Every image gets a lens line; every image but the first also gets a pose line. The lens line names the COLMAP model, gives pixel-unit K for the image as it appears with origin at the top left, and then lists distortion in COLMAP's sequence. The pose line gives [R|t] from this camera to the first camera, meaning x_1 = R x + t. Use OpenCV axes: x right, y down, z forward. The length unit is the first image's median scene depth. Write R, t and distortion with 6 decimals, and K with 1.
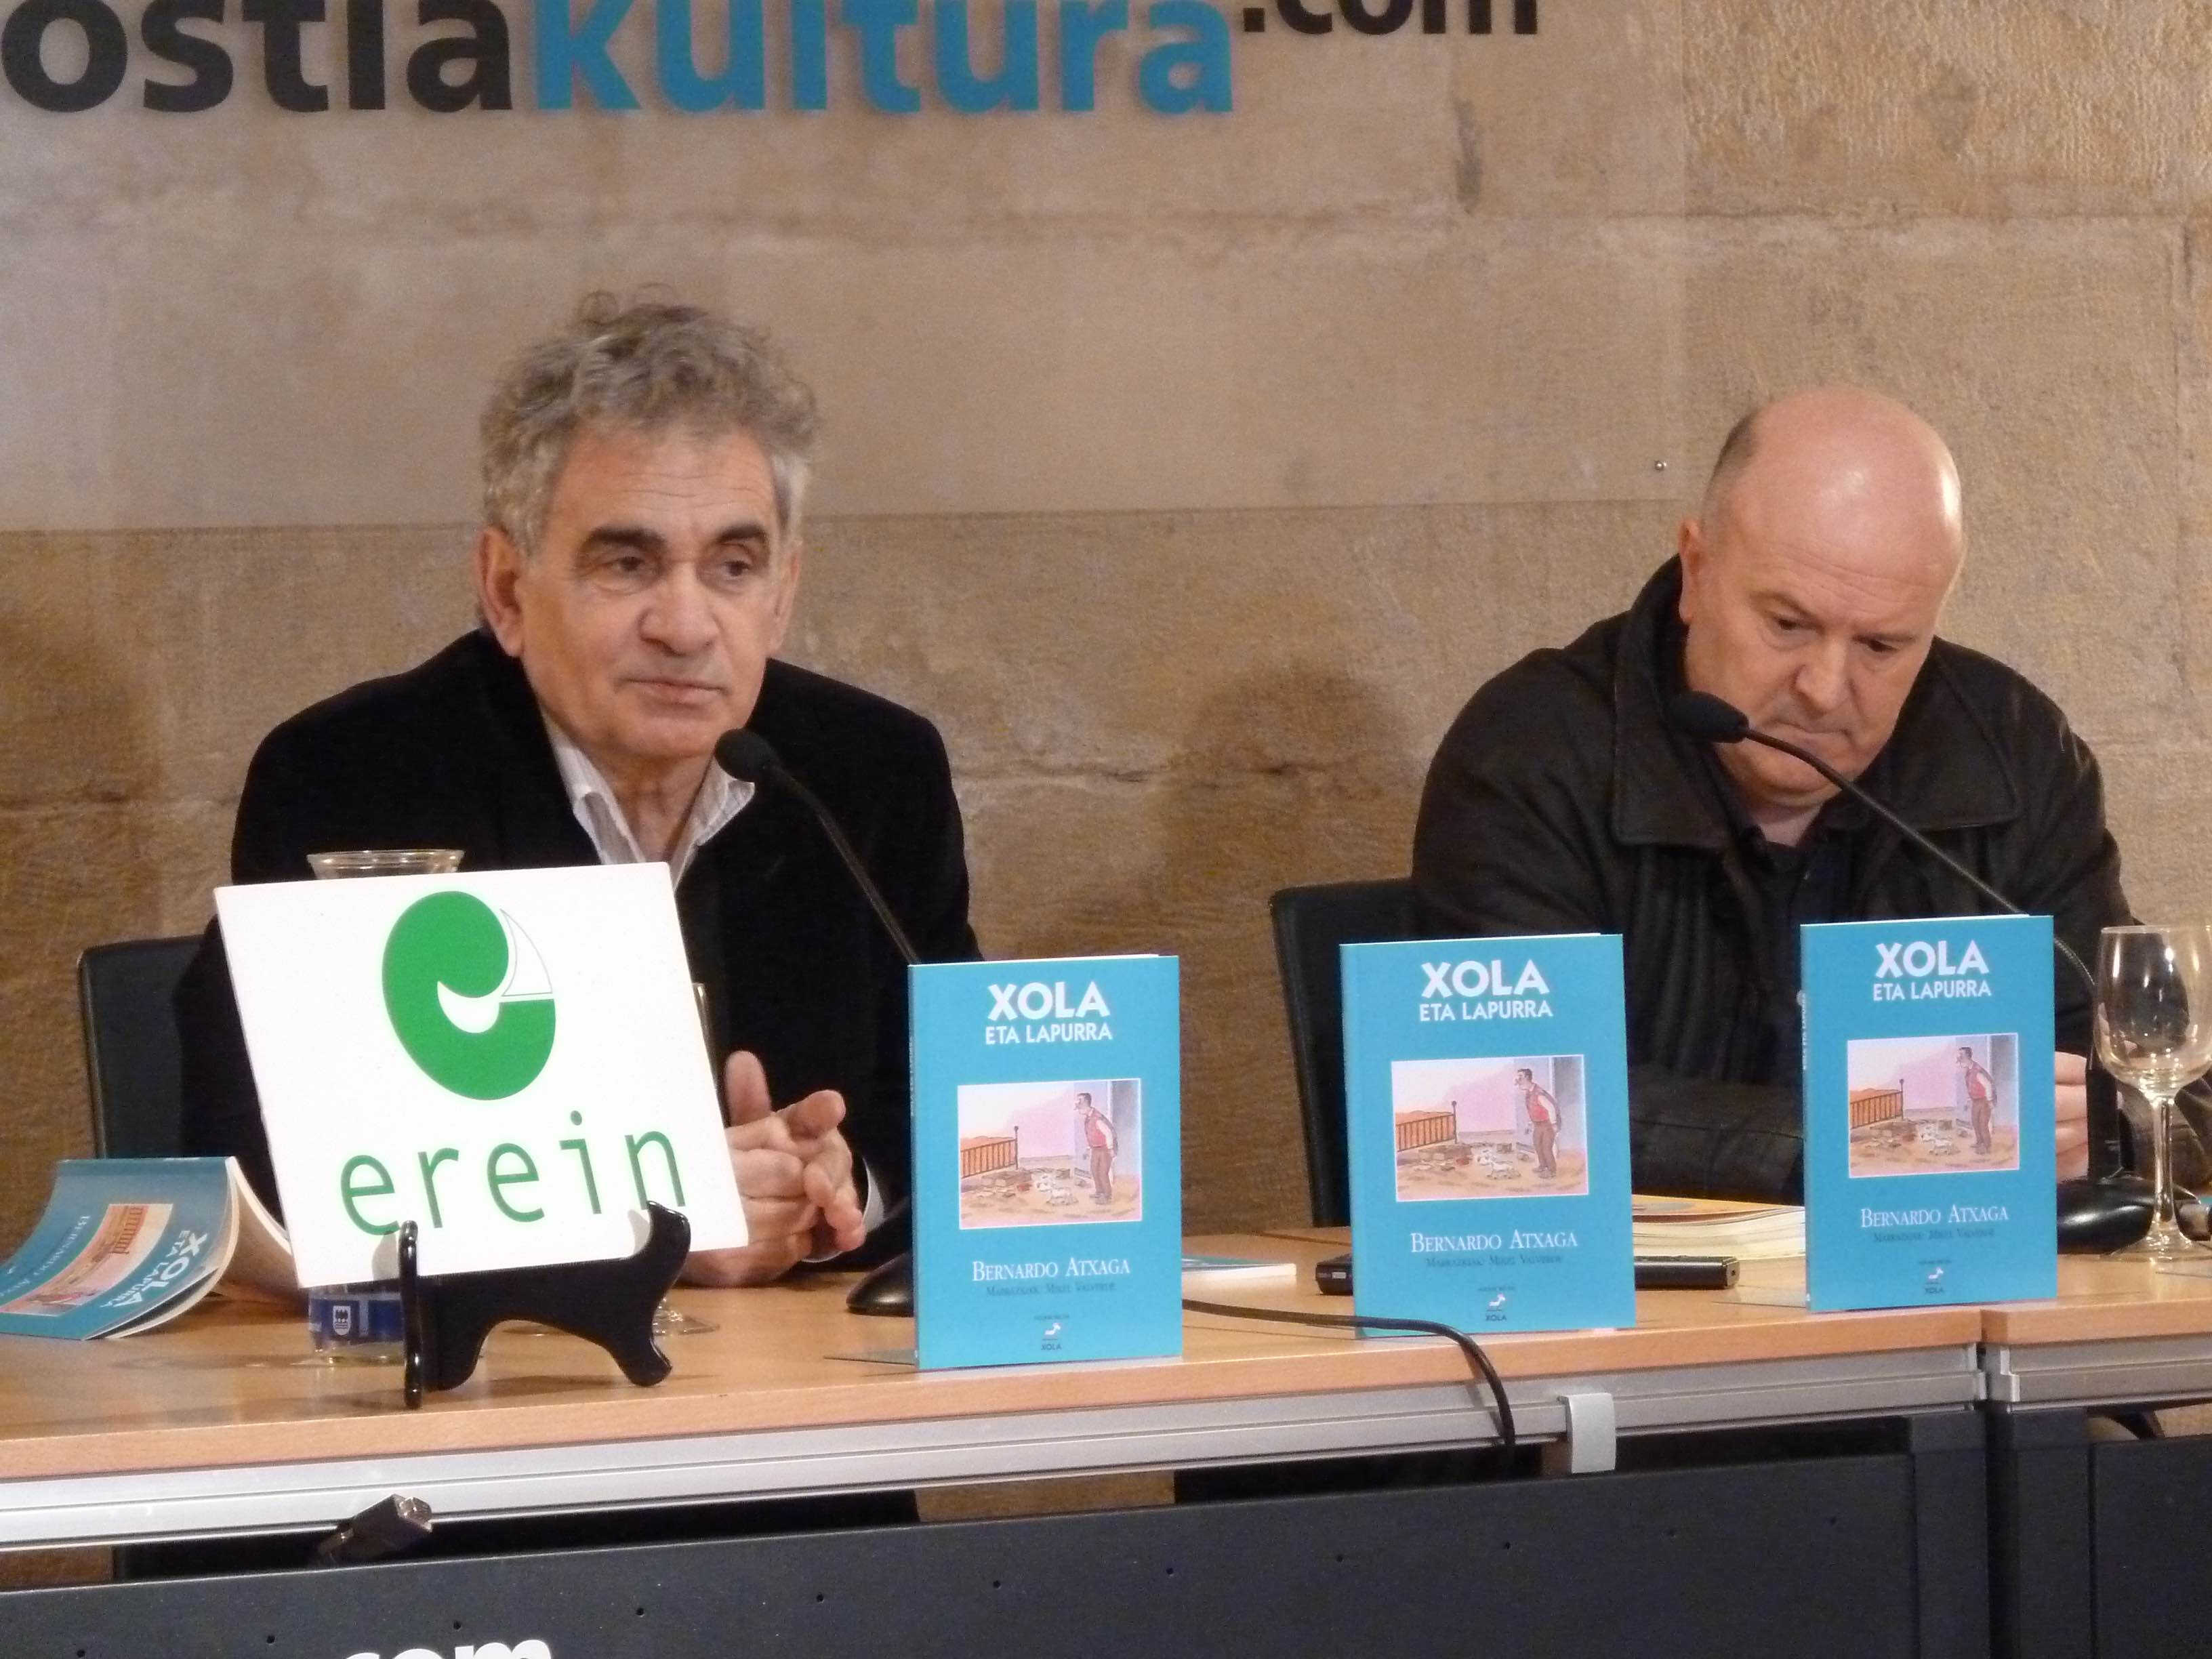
lens RADIAL K [[9535.4, 0, 1308.7], [0, 9535.4, 831.3], [0, 0, 1]] dist [0.084314, -2.229780]
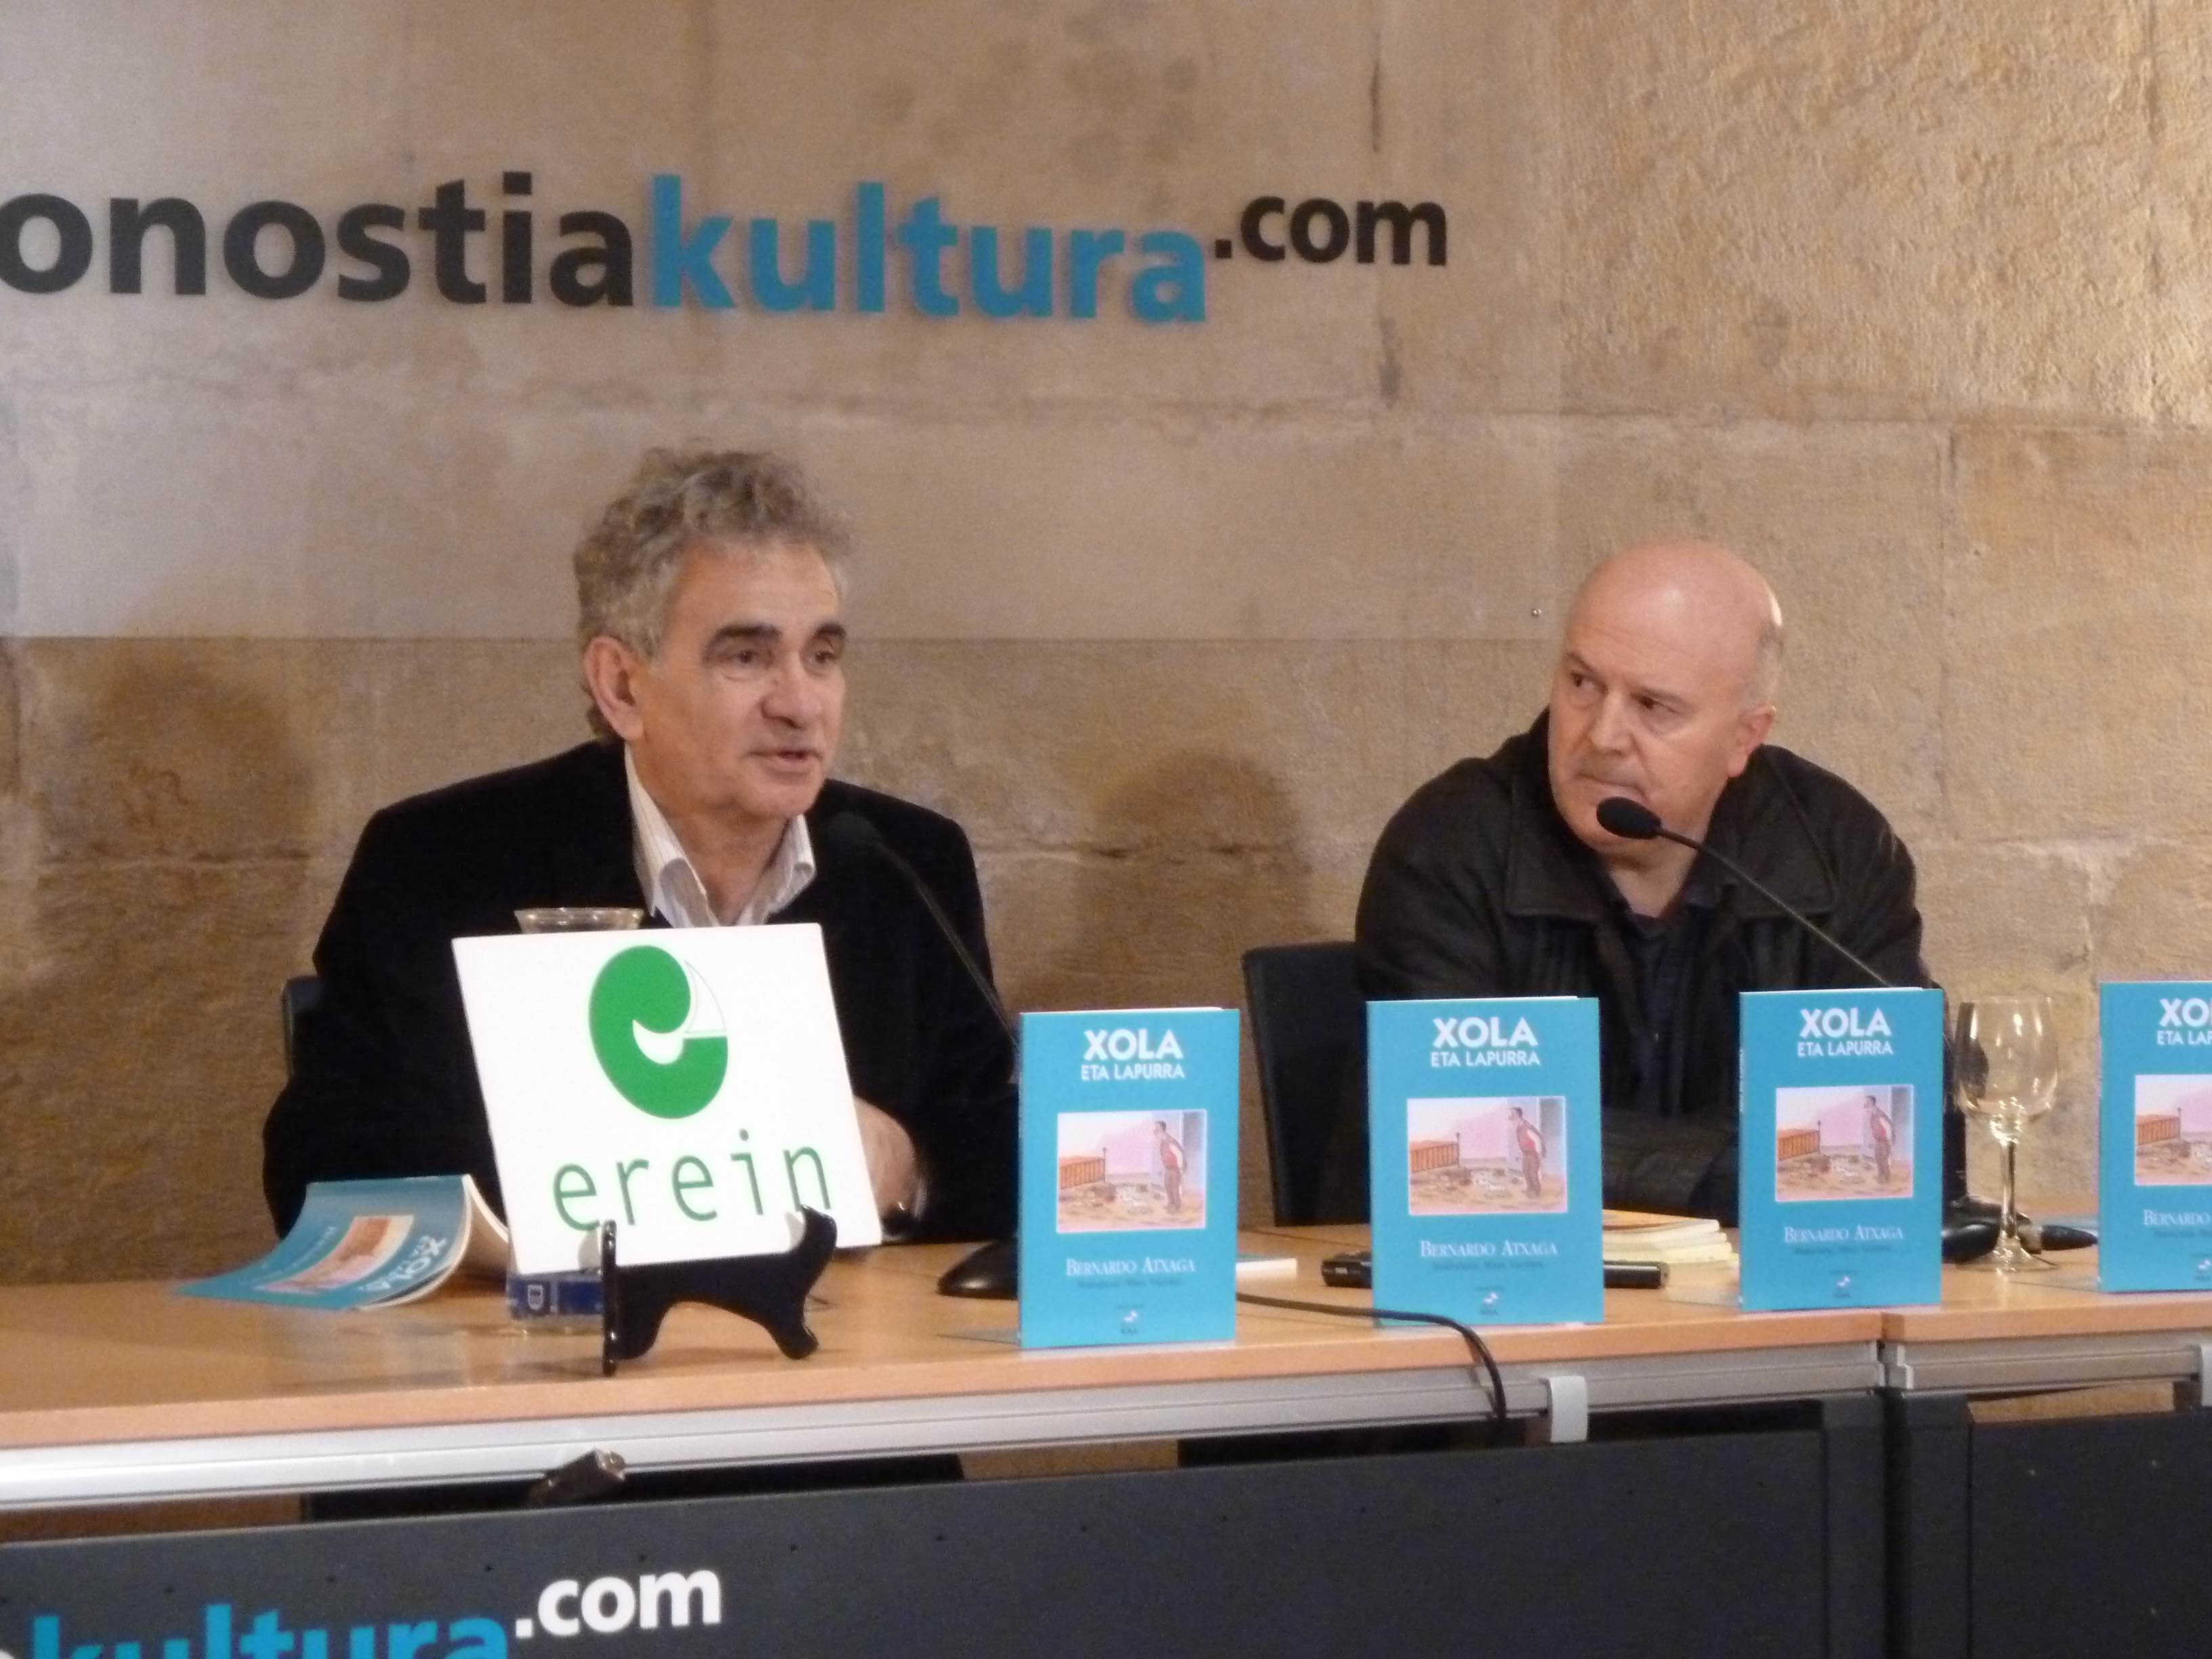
lens RADIAL K [[7218.4, 0, 1274.9], [0, 7218.4, 716.2], [0, 0, 1]] dist [0.122965, 0.636710]
pose [[0.999318, 0.020912, 0.030430, -0.028139], [-0.020204, 0.999523, -0.023369, -0.002119], [-0.030904, 0.022738, 0.999264, 0.060523]]
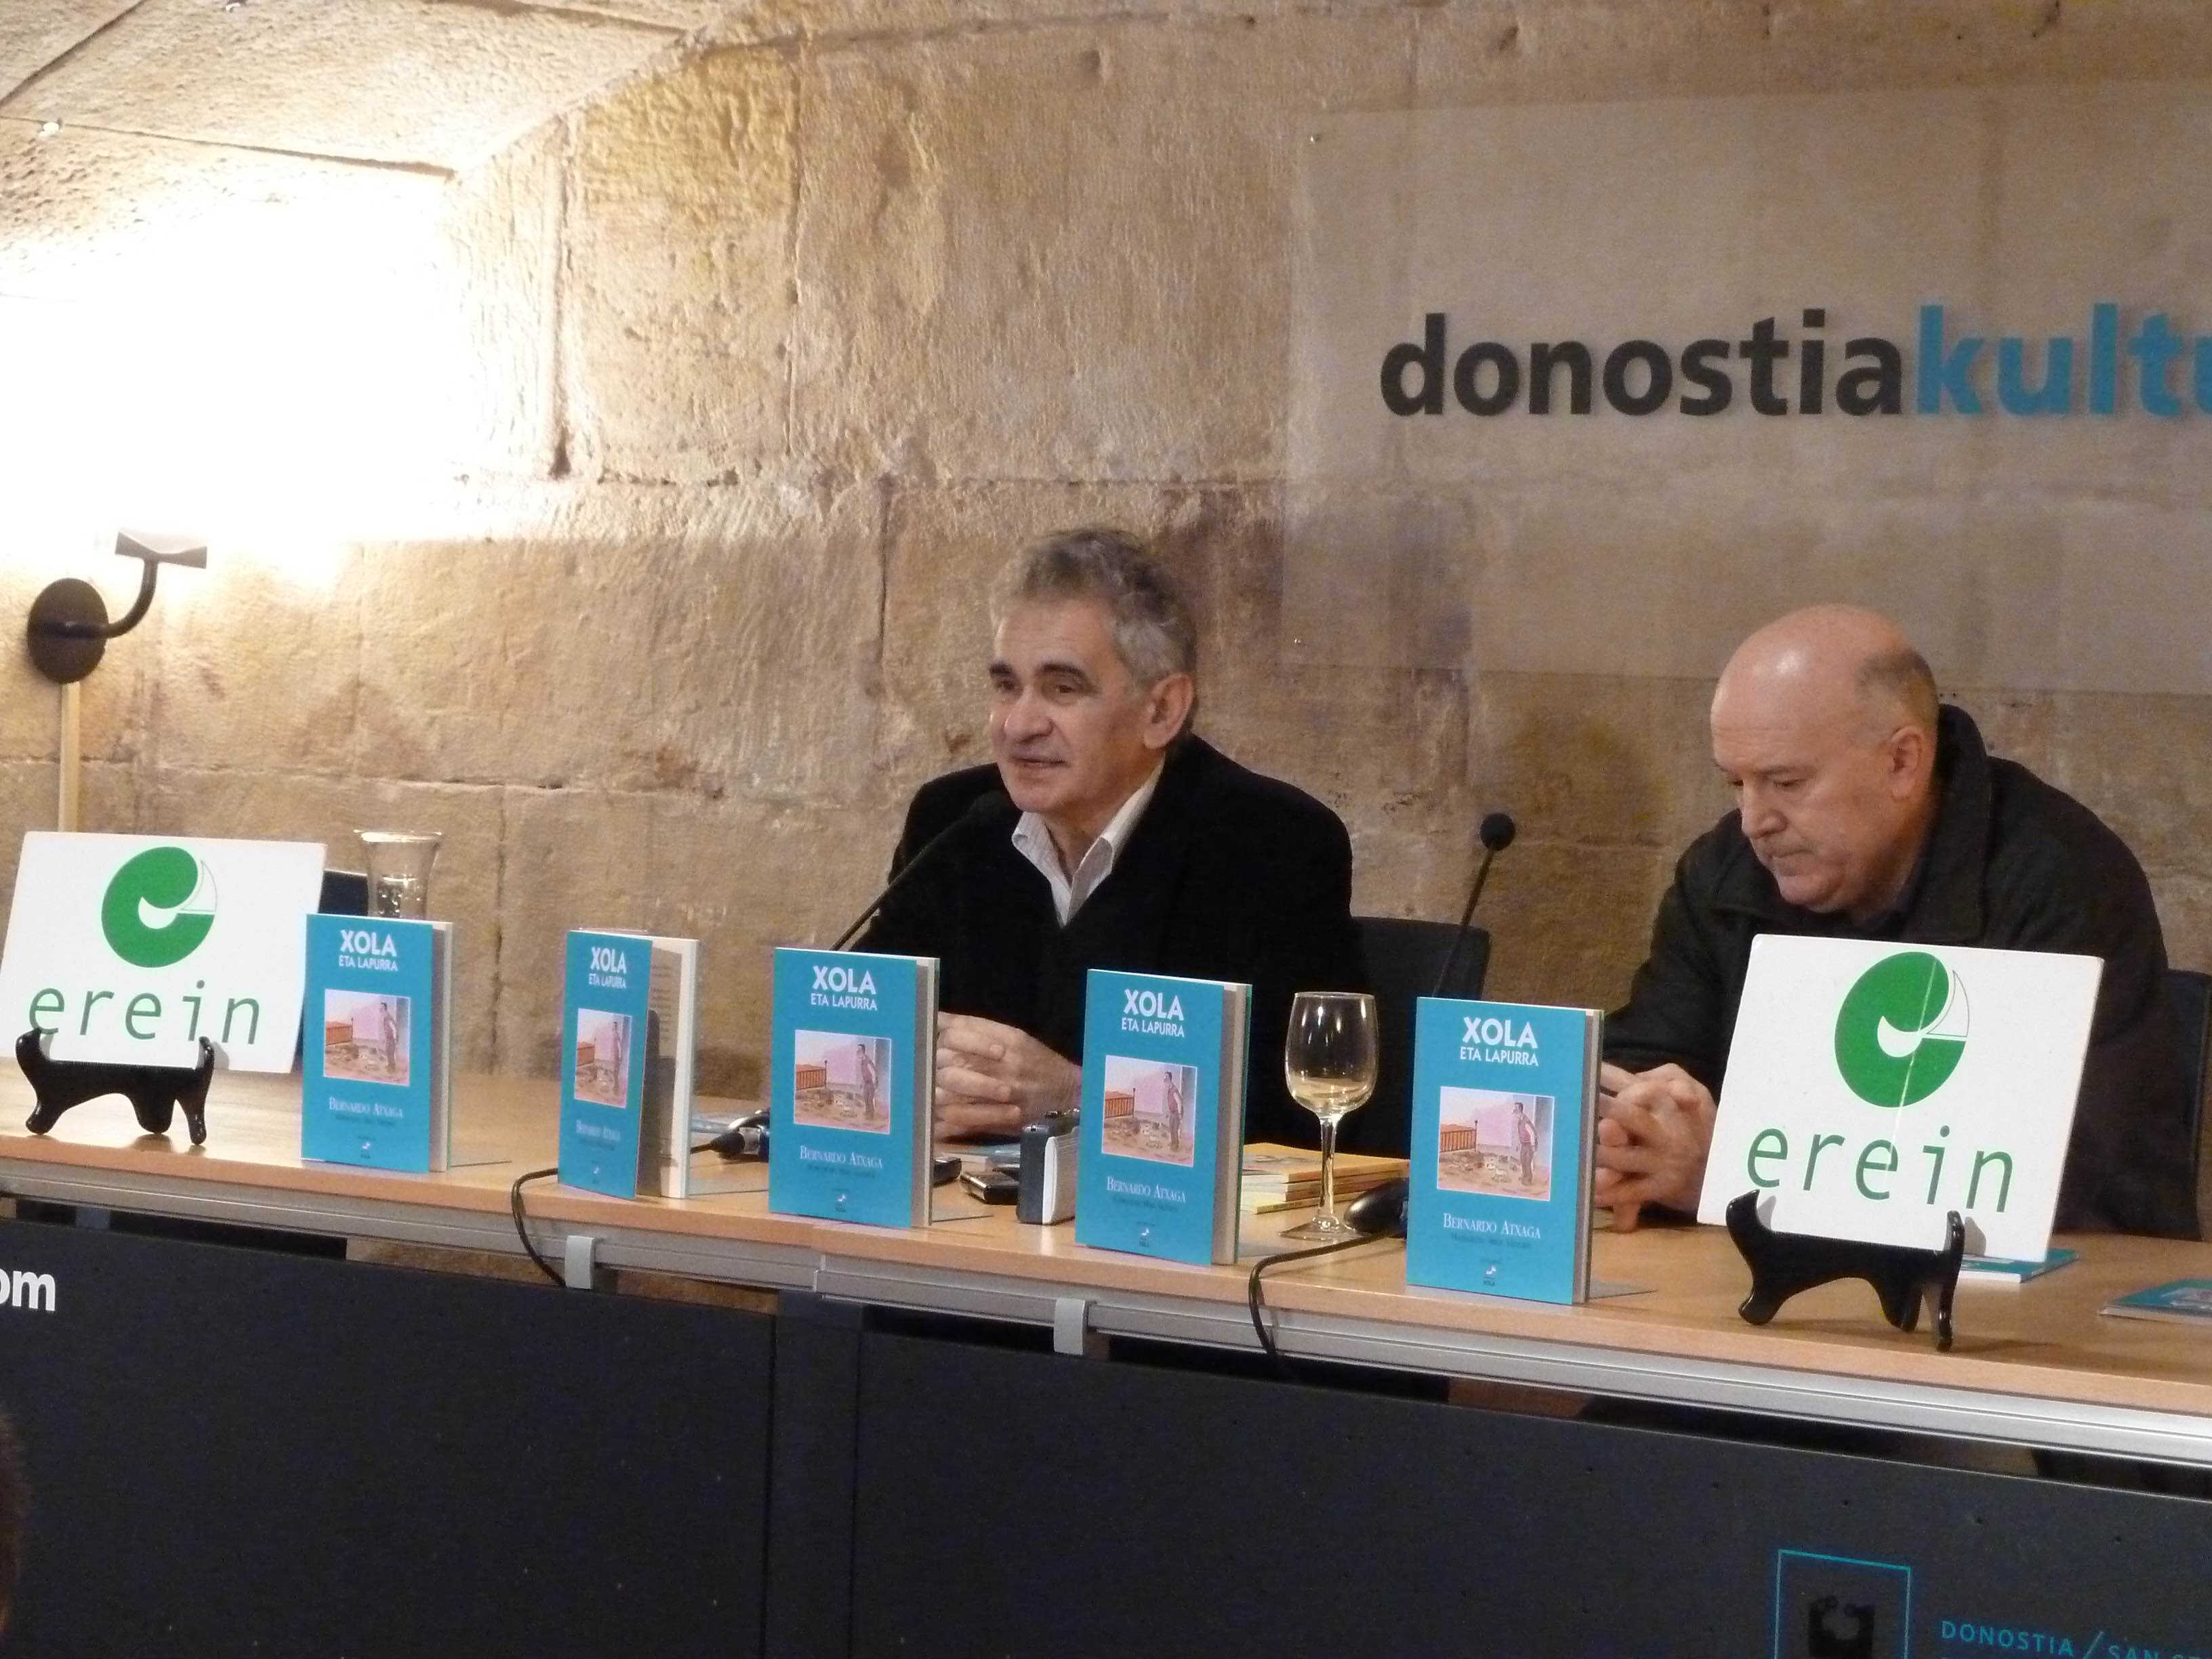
lens RADIAL K [[5118.6, 0, 1118.7], [0, 5118.6, 738.7], [0, 0, 1]] dist [0.033433, 0.568411]
pose [[0.476063, 0.051249, -0.877917, 0.588953], [-0.070608, 0.997305, 0.019930, -0.032005], [0.876572, 0.052500, 0.478399, 0.511579]]
